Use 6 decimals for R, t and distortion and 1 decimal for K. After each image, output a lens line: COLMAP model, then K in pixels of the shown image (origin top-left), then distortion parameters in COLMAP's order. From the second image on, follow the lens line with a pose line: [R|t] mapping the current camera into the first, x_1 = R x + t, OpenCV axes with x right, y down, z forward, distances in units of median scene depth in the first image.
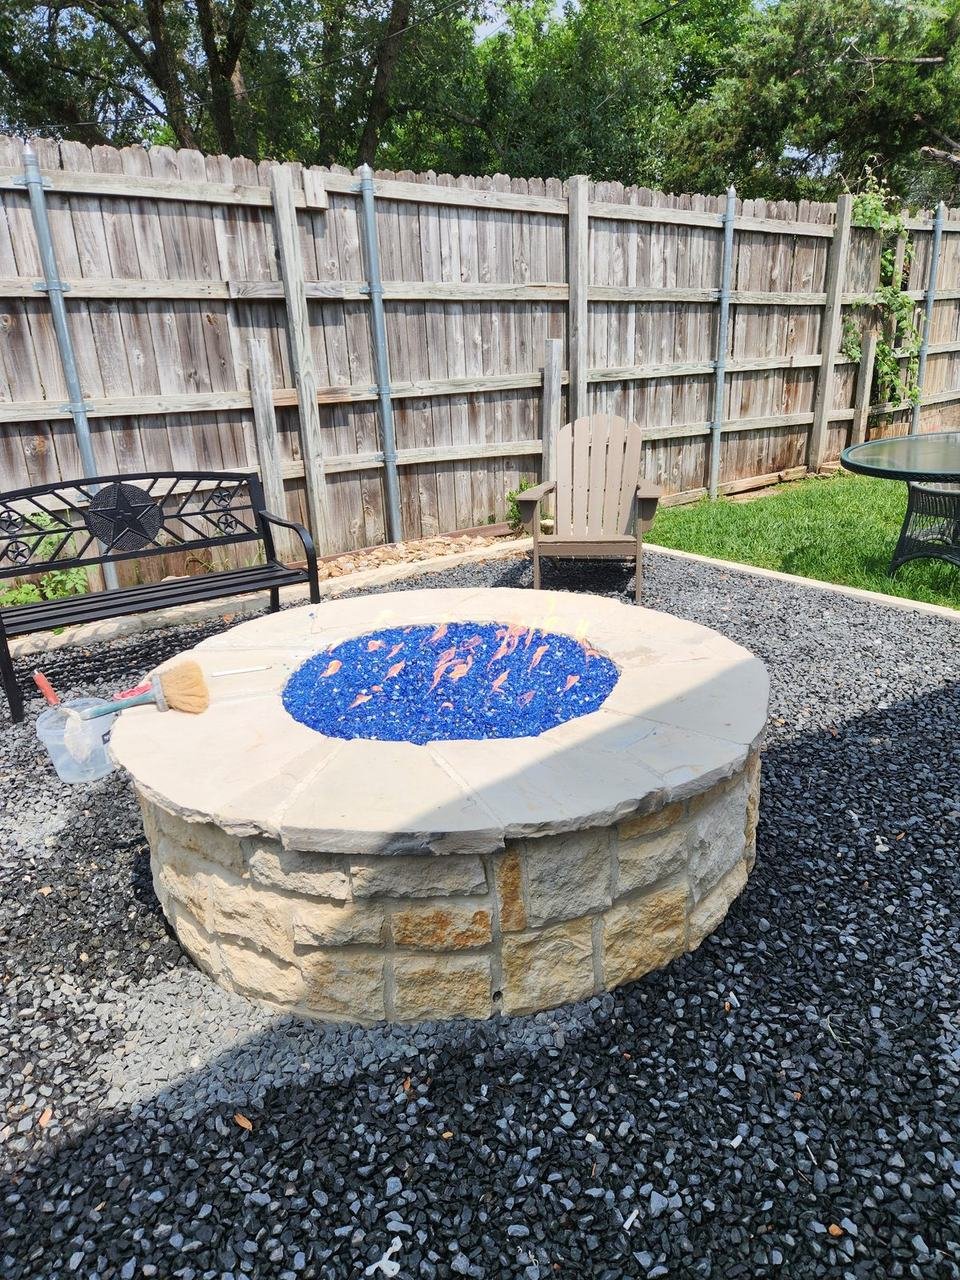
lens RADIAL K [[852.2, 0, 481.9], [0, 852.2, 636.3], [0, 0, 1]] dist [0.079120, -0.063955]
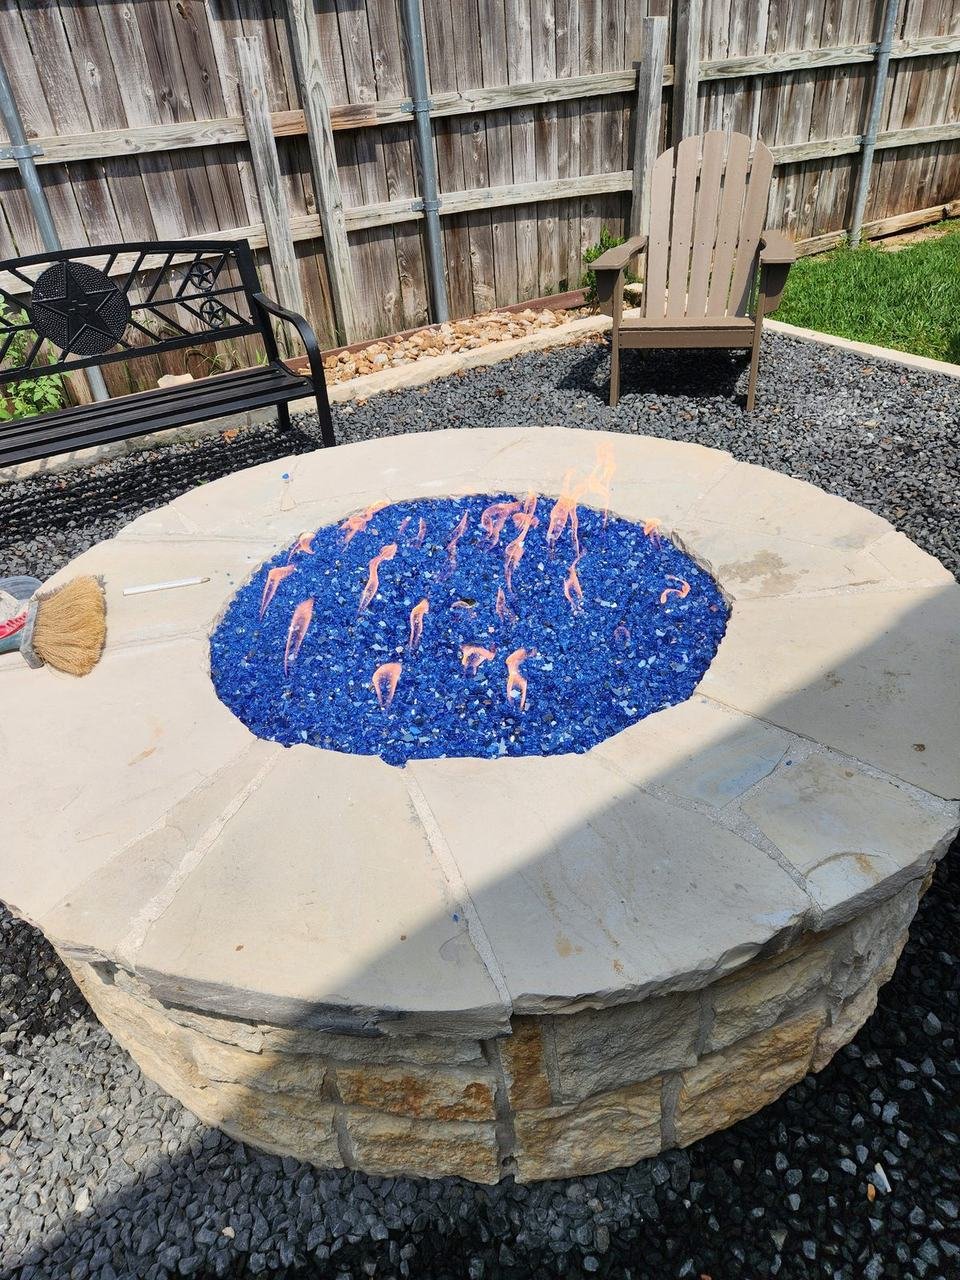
lens RADIAL K [[876.7, 0, 462.1], [0, 876.7, 654.5], [0, 0, 1]] dist [0.066182, -0.061913]
pose [[0.994409, 0.022373, -0.103204, 0.014076], [0.006751, 0.961832, 0.273557, -0.044145], [0.105385, -0.272724, 0.956303, 0.146729]]
